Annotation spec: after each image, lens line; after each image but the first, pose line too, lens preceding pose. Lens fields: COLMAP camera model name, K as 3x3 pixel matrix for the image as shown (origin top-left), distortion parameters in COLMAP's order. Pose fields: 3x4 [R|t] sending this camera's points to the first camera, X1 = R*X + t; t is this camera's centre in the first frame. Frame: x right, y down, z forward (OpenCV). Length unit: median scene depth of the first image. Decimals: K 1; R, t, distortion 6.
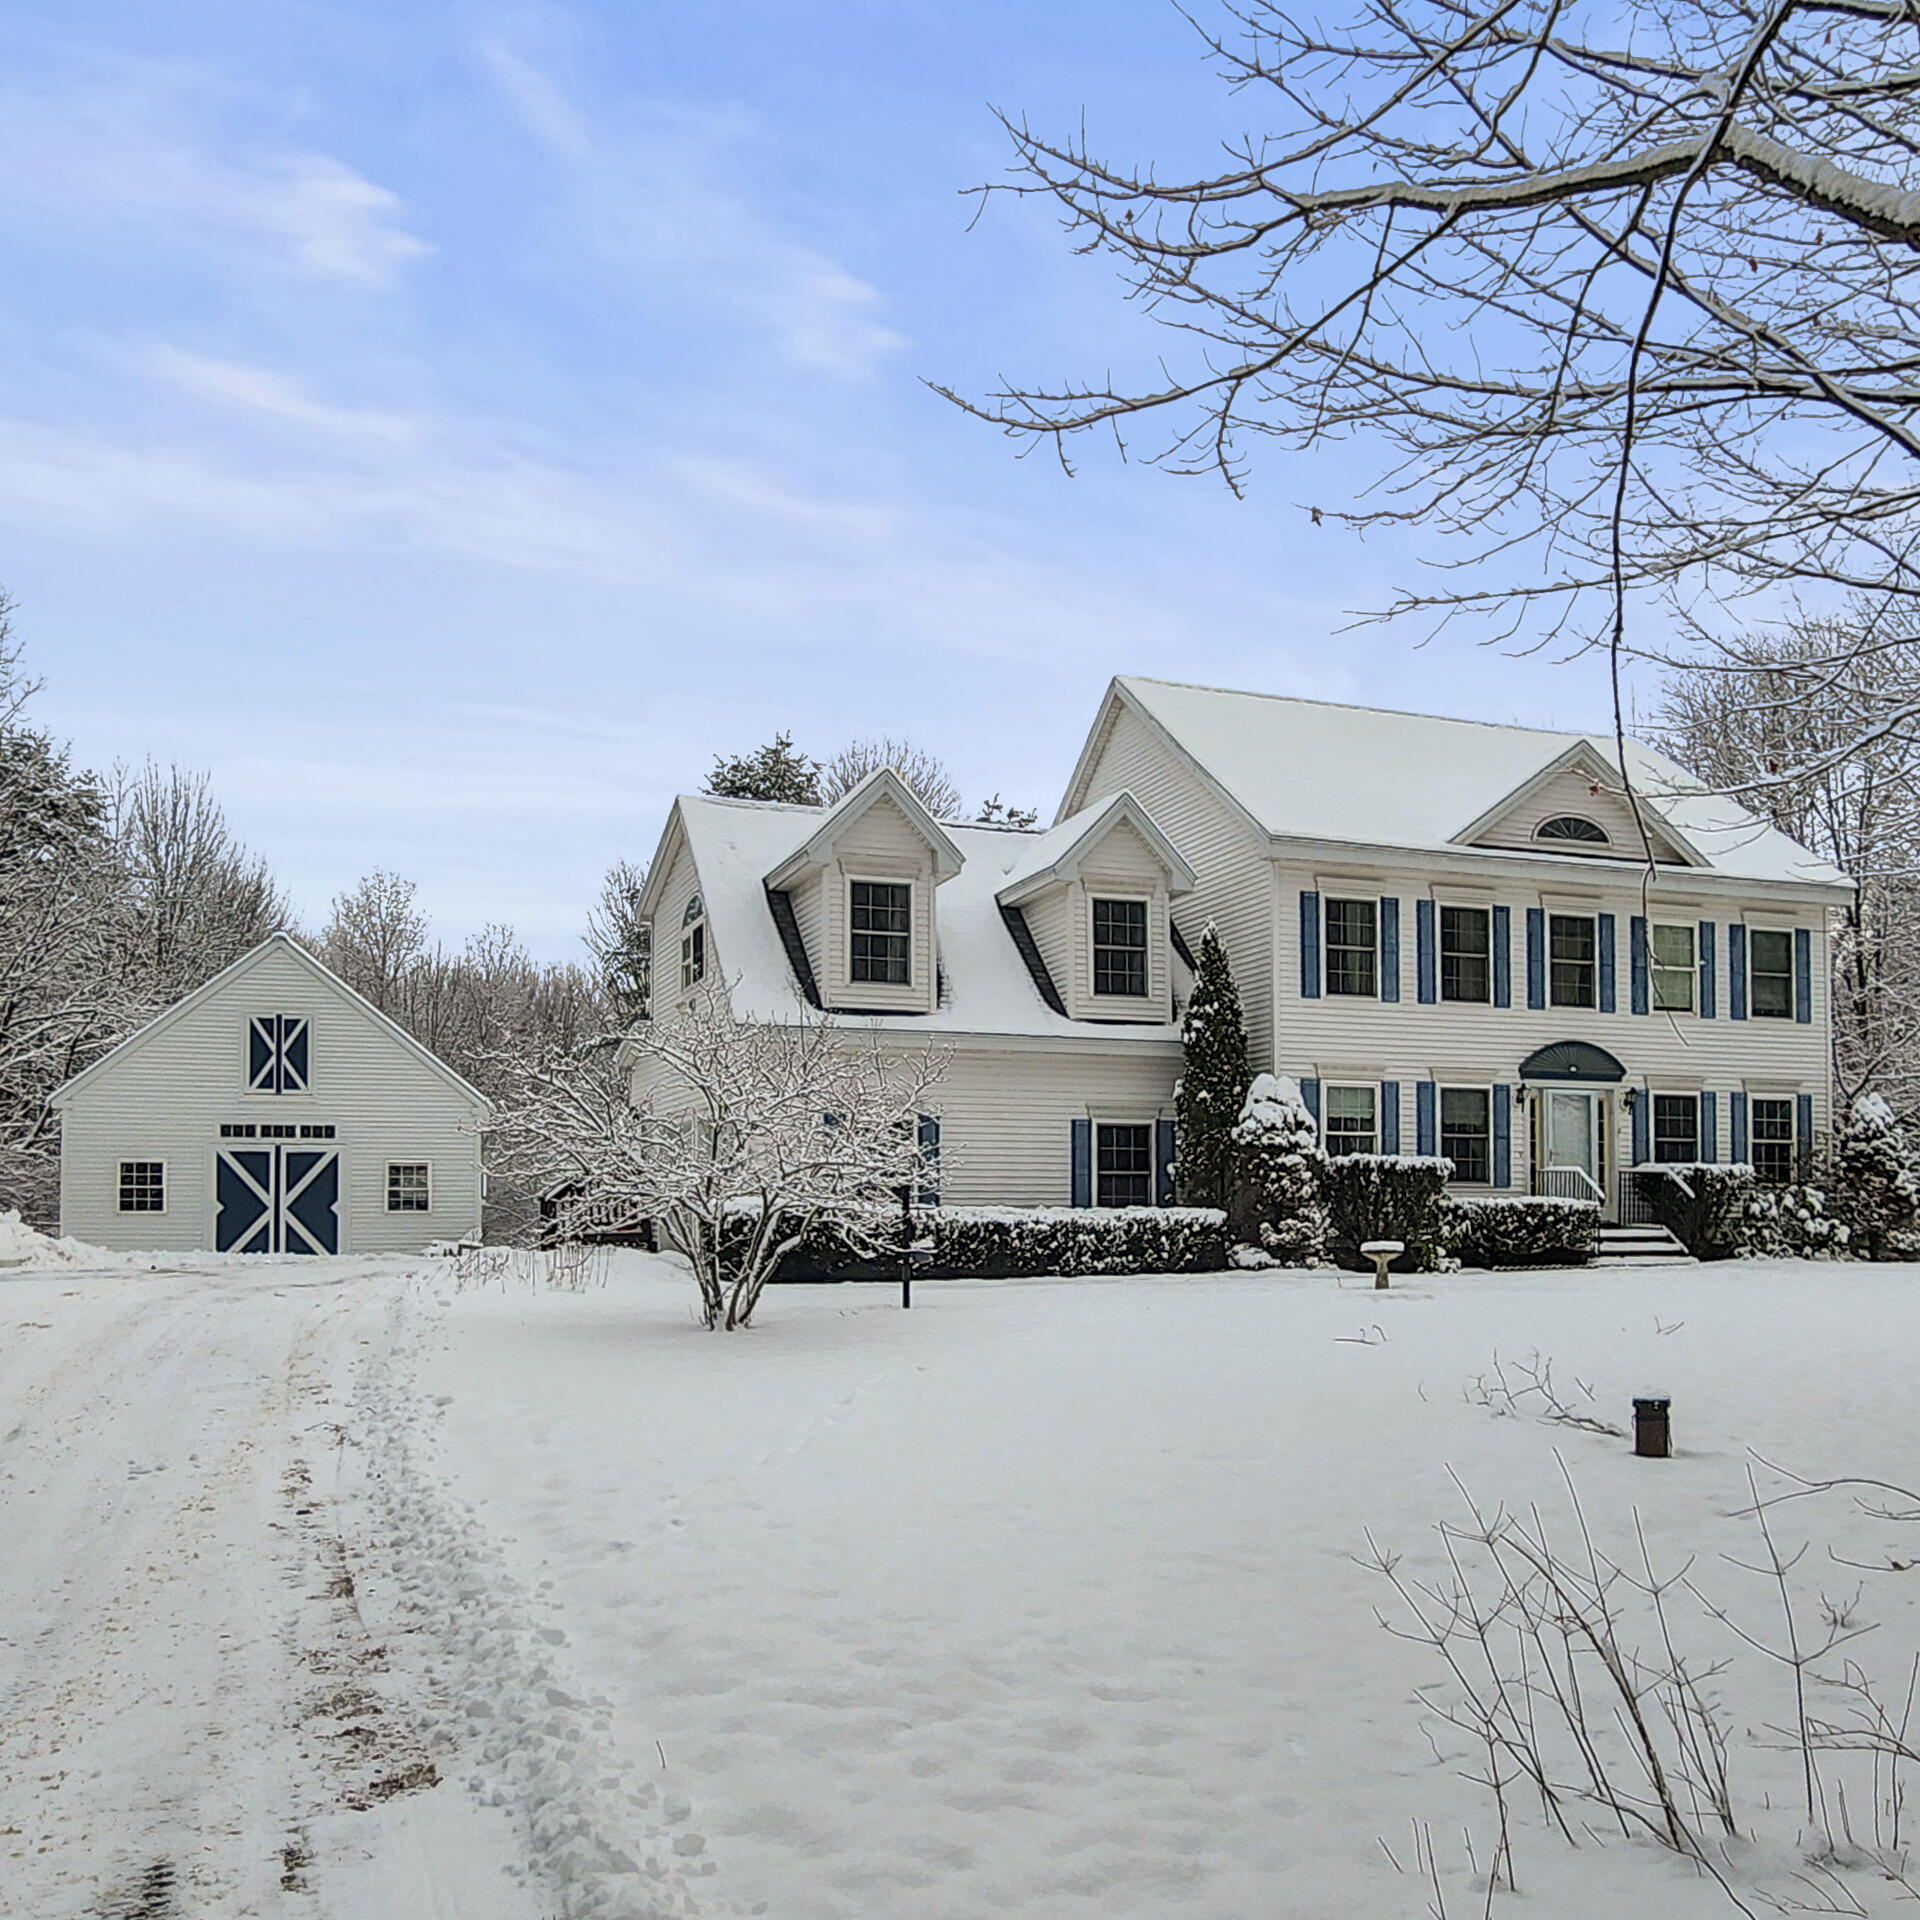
lens RADIAL K [[1691.6, 0, 956.8], [0, 1691.6, 1177.5], [0, 0, 1]] dist [-0.004134, 0.003336]
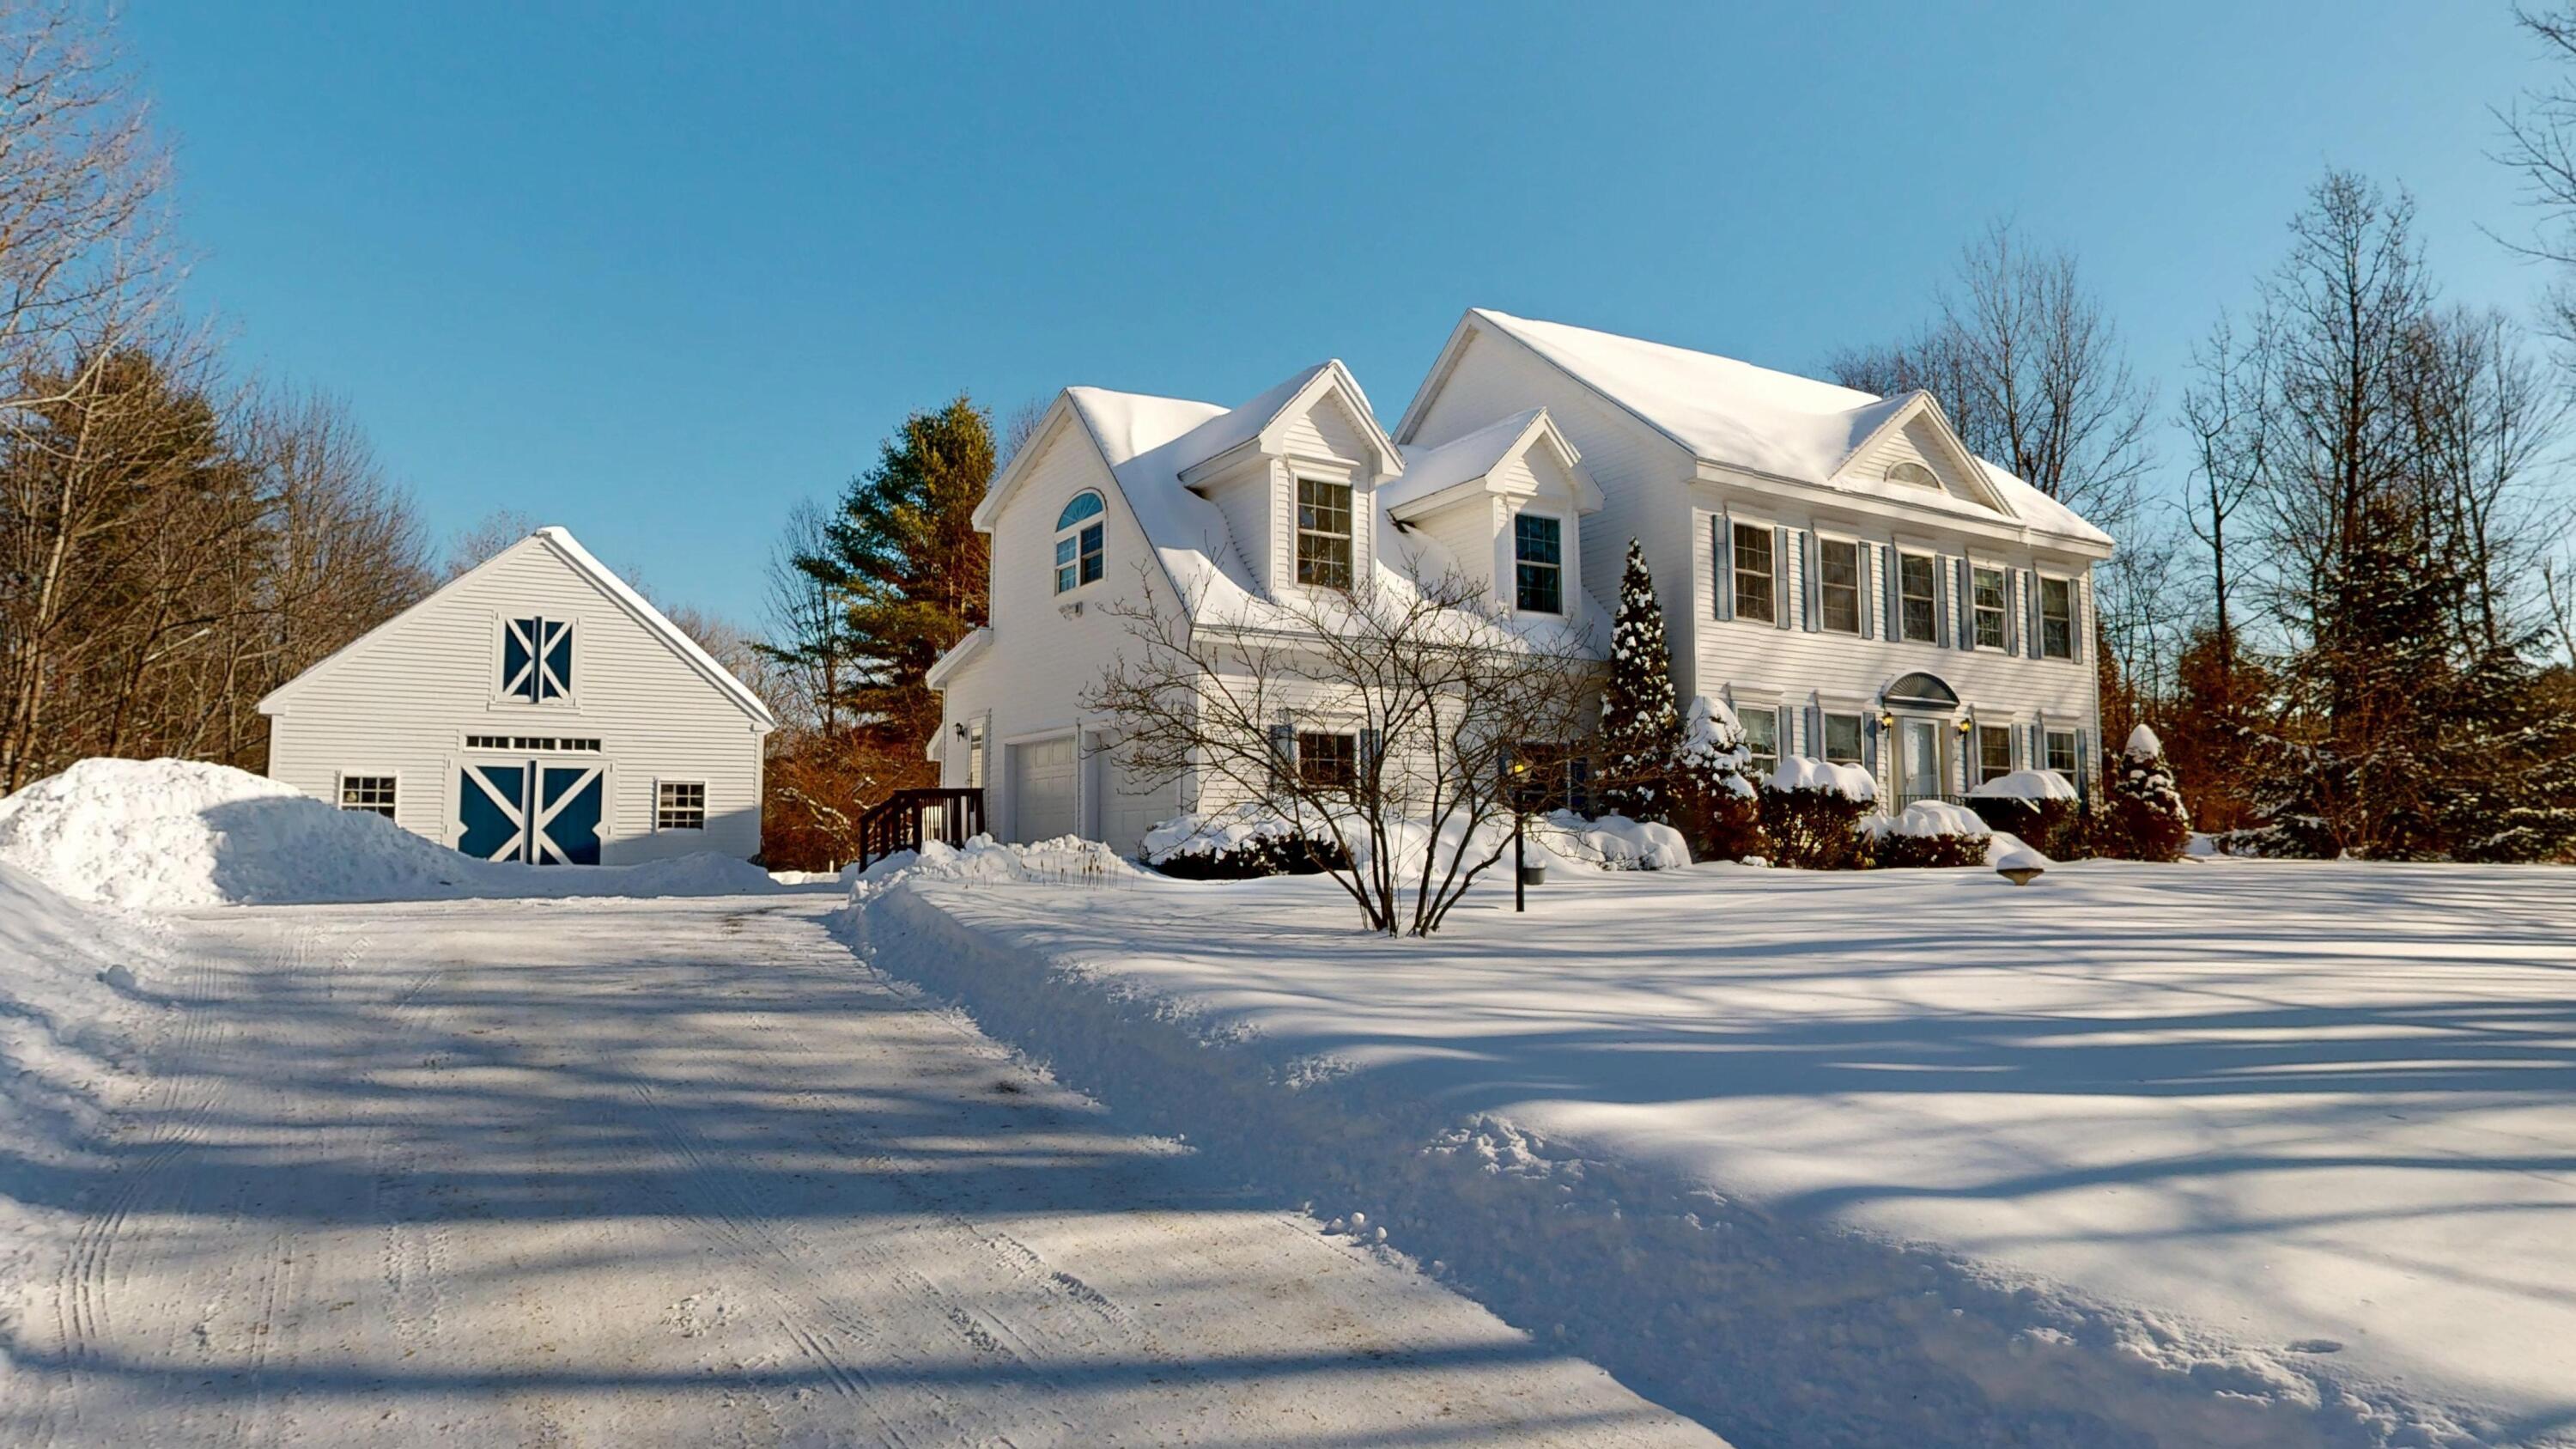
lens RADIAL K [[1437.8, 0, 1288.0], [0, 1437.8, 724.5], [0, 0, 1]] dist [0.003583, -0.001773]
pose [[0.978922, 0.017799, 0.203458, -0.201115], [-0.005336, 0.998084, -0.061641, 0.009112], [-0.204165, 0.059257, 0.977141, 0.203557]]
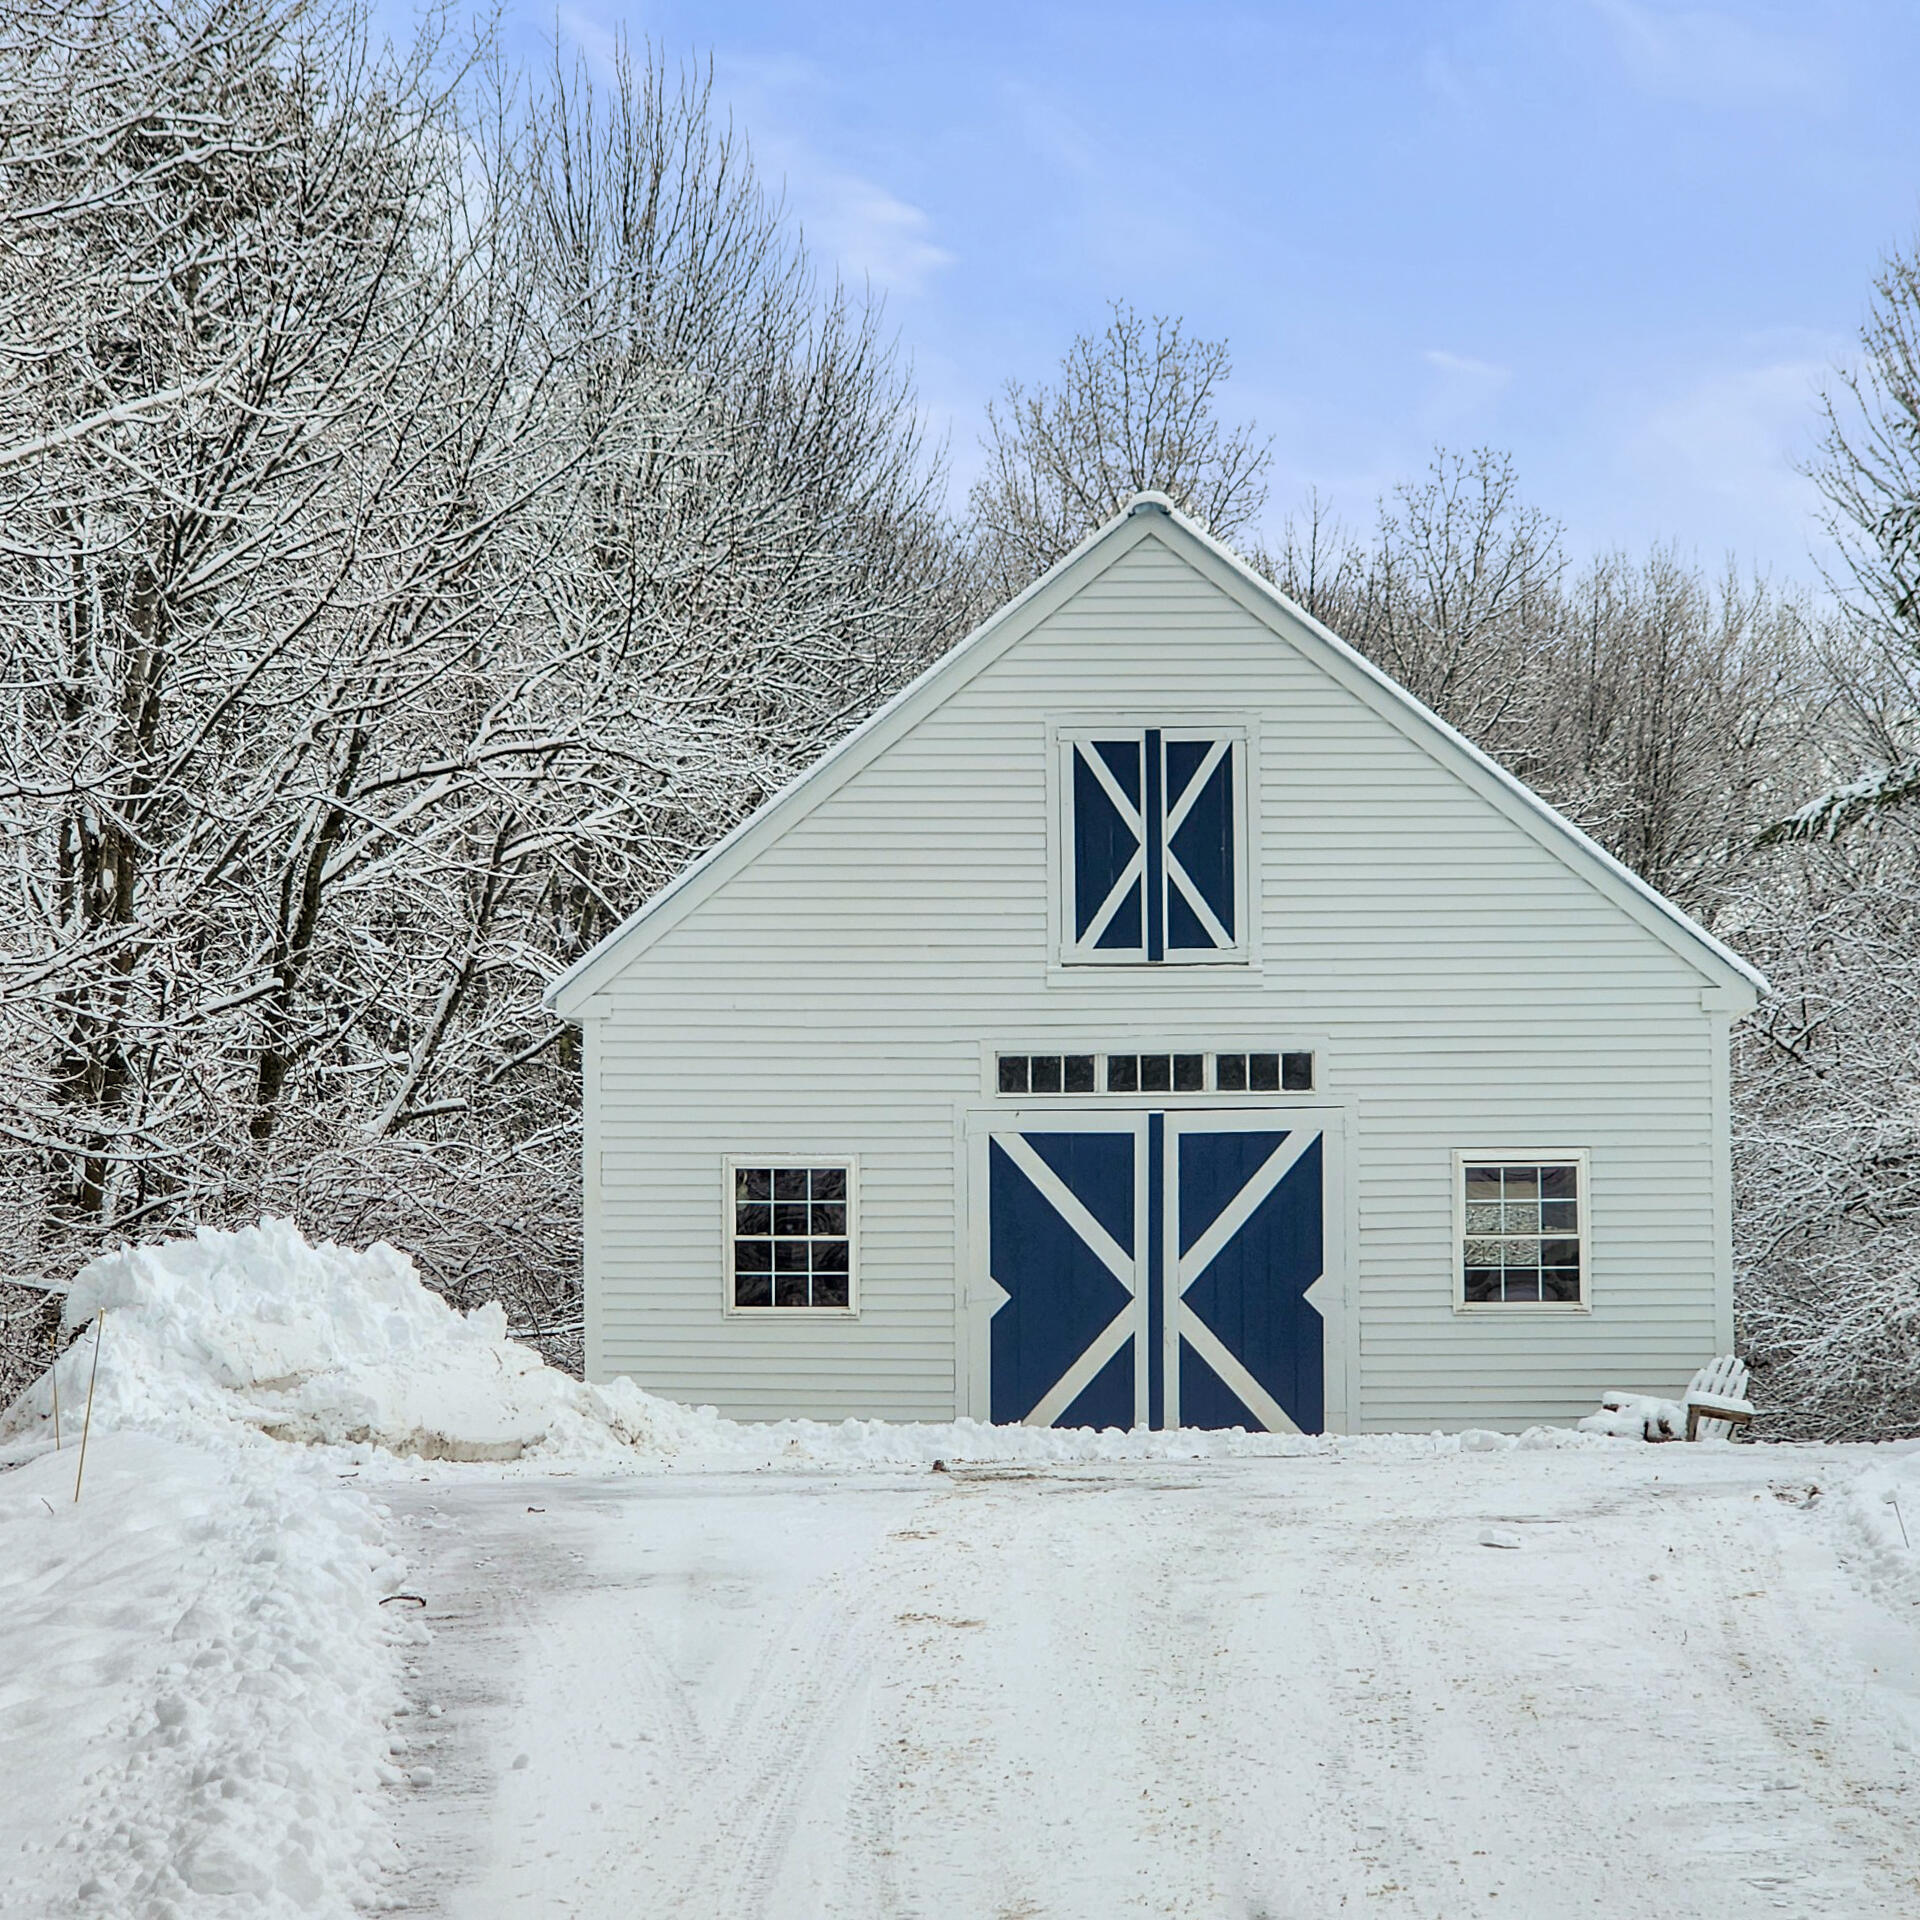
lens RADIAL K [[5294.7, 0, 960.0], [0, 5294.7, 960.0], [0, 0, 1]] dist [-0.591381, 11.034511]
pose [[0.944362, -0.024238, -0.328012, -0.109573], [0.008559, 0.998754, -0.049159, 0.002582], [0.328795, 0.043616, 0.943394, -0.020472]]
